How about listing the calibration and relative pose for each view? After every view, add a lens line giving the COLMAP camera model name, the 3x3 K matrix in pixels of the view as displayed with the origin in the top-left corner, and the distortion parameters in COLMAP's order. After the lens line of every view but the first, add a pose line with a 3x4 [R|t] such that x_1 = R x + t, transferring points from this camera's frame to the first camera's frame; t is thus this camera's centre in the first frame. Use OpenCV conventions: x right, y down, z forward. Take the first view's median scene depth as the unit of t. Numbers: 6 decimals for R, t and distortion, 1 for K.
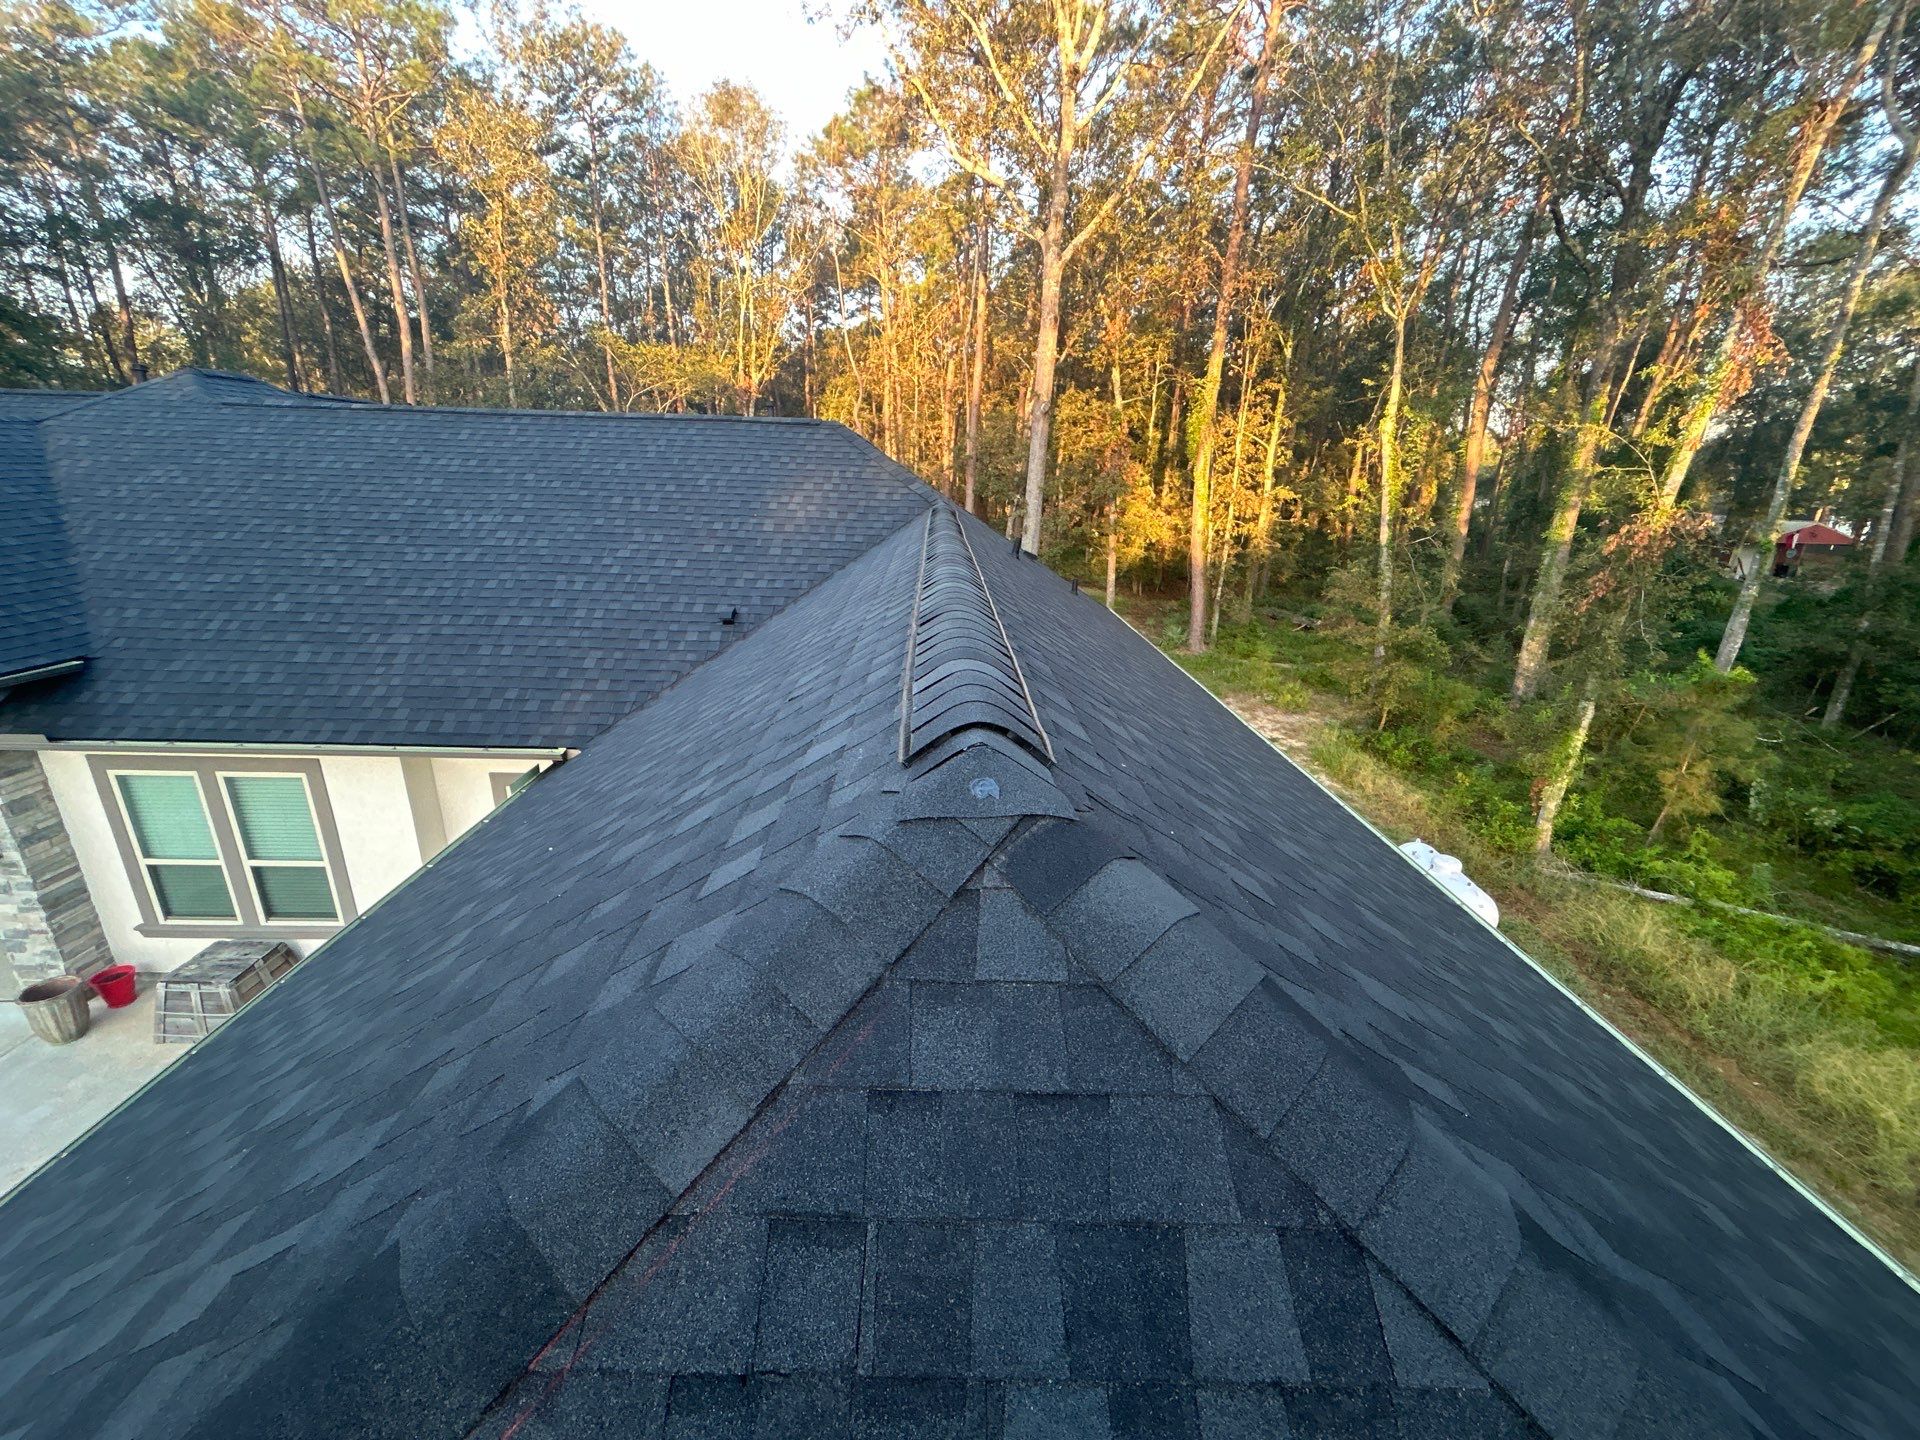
lens RADIAL K [[775.8, 0, 956.4], [0, 775.8, 719.8], [0, 0, 1]] dist [-0.000227, 0.000206]
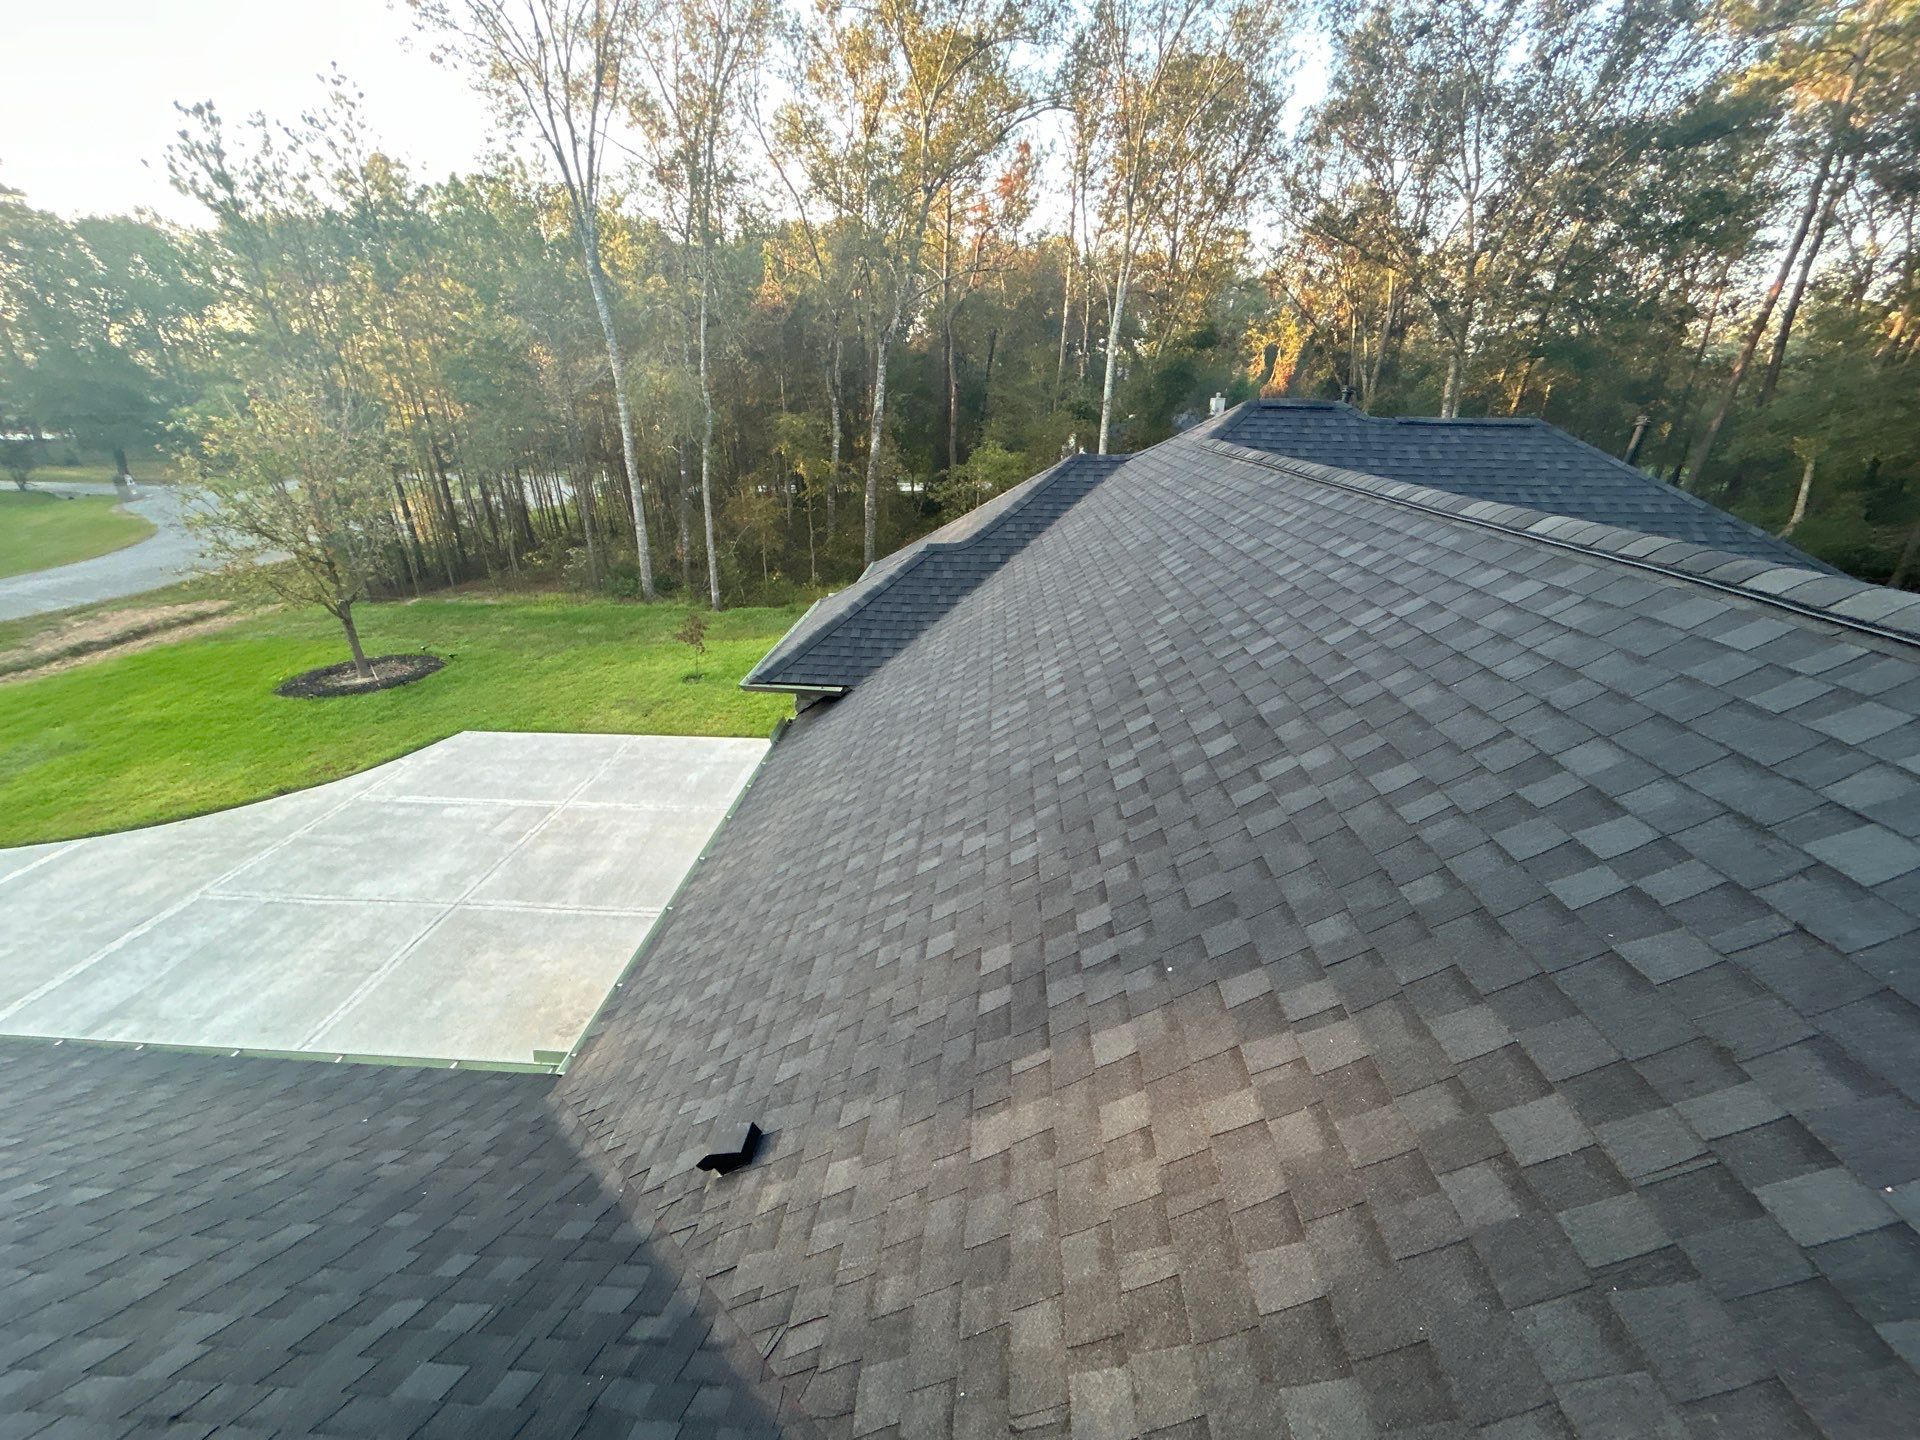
lens RADIAL K [[775.8, 0, 955.4], [0, 775.8, 719.2], [0, 0, 1]] dist [-0.000227, 0.000206]
pose [[-0.078896, 0.357860, -0.930436, -0.024259], [-0.325229, 0.873038, 0.363361, -0.244656], [0.942338, 0.331273, 0.047507, 0.534523]]
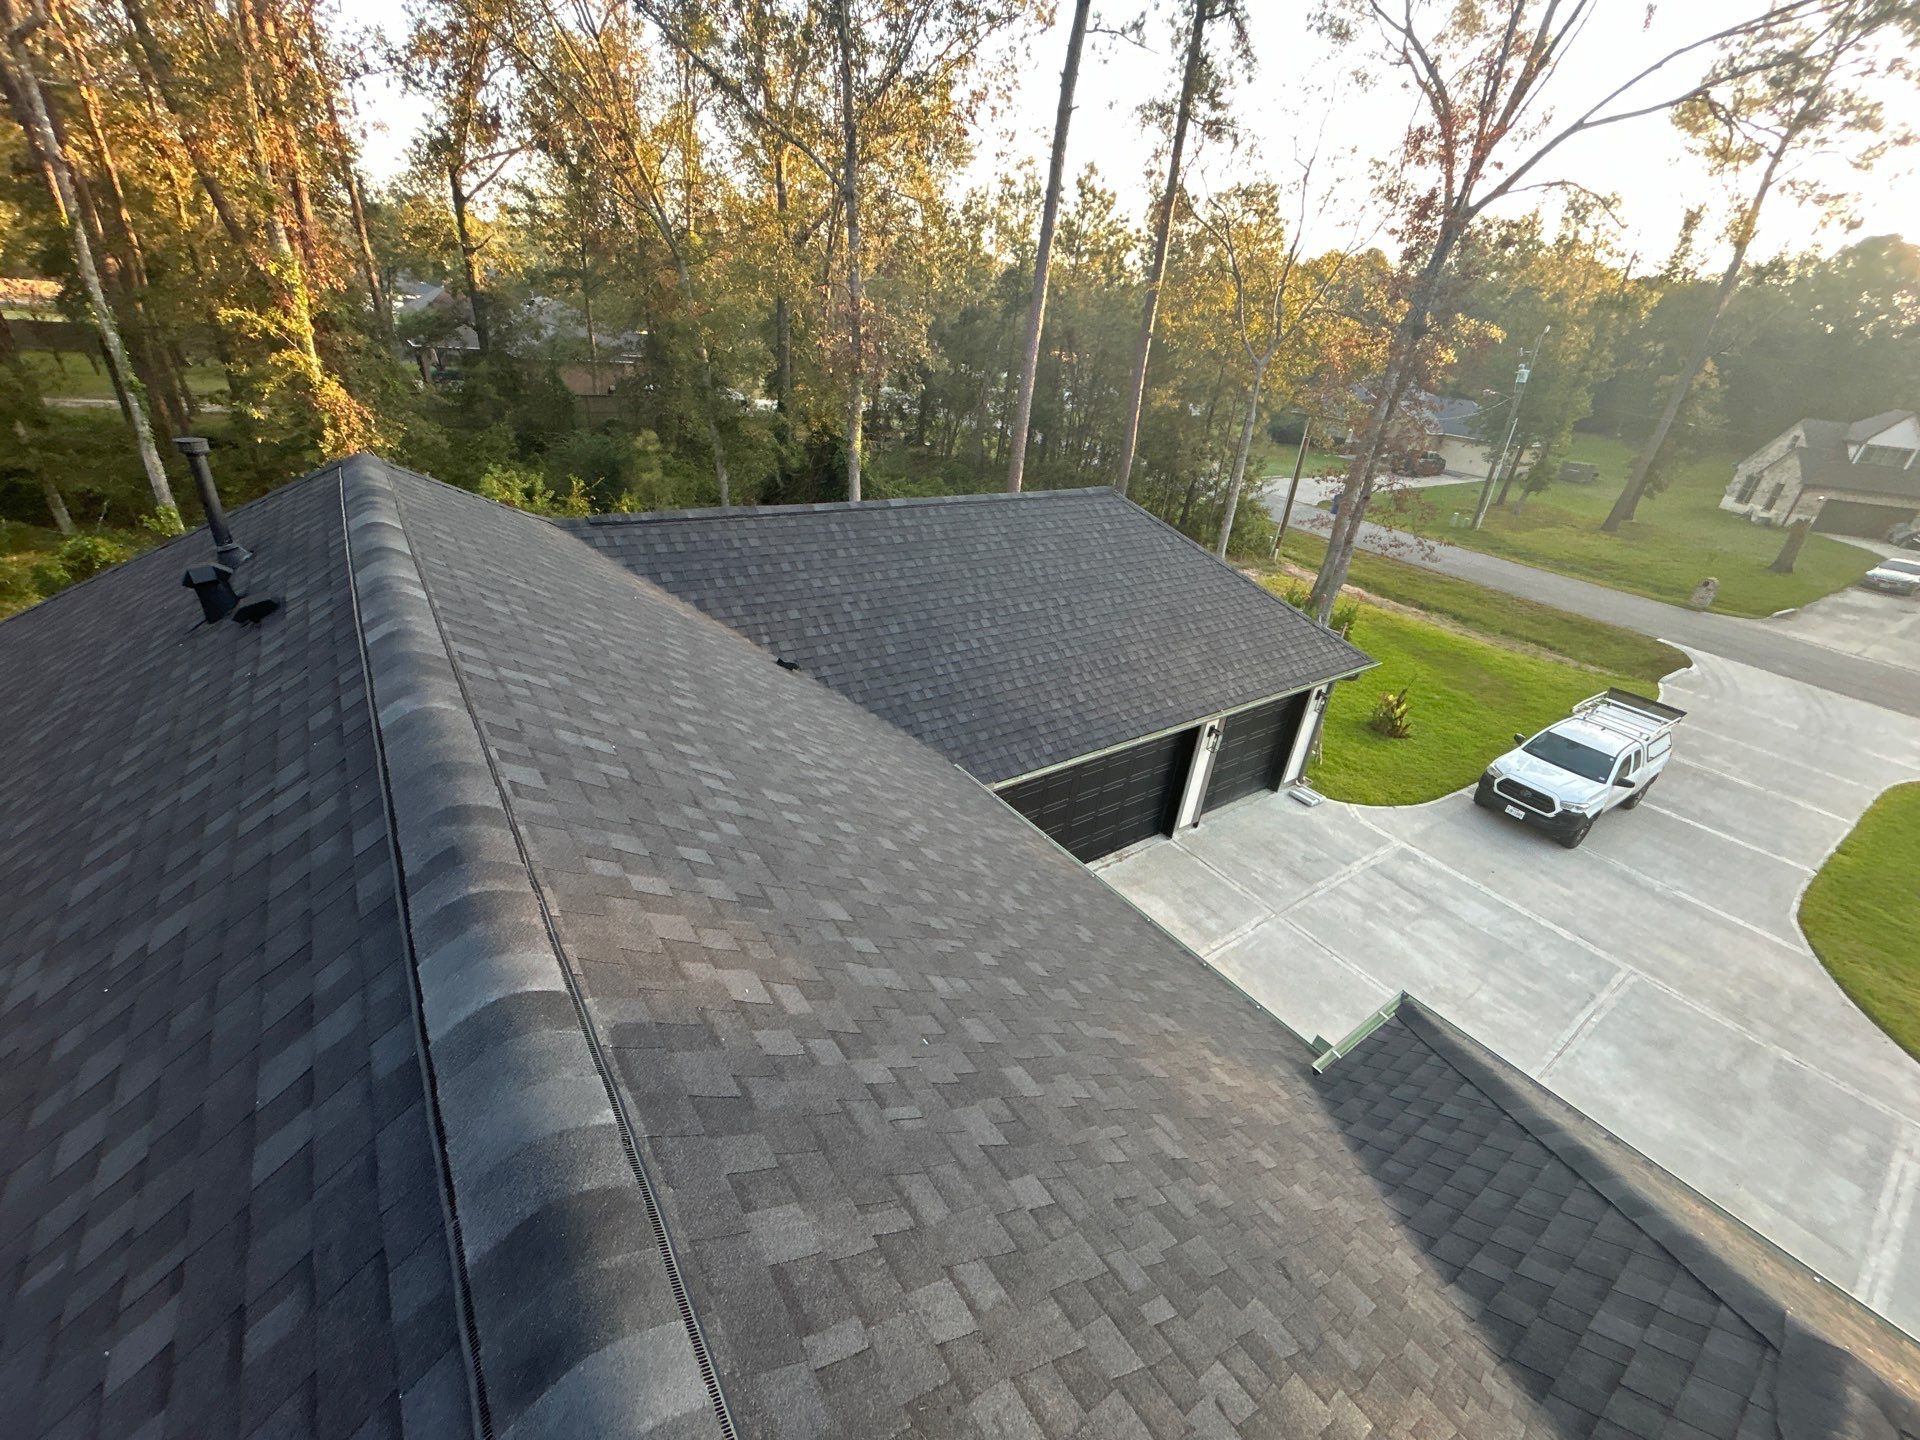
lens RADIAL K [[775.8, 0, 956.2], [0, 775.8, 715.1], [0, 0, 1]] dist [-0.000227, 0.000206]
pose [[-0.555566, -0.446559, 0.701379, -0.612698], [0.159093, 0.770861, 0.616816, -0.357408], [-0.816111, 0.454266, -0.357220, 0.639186]]
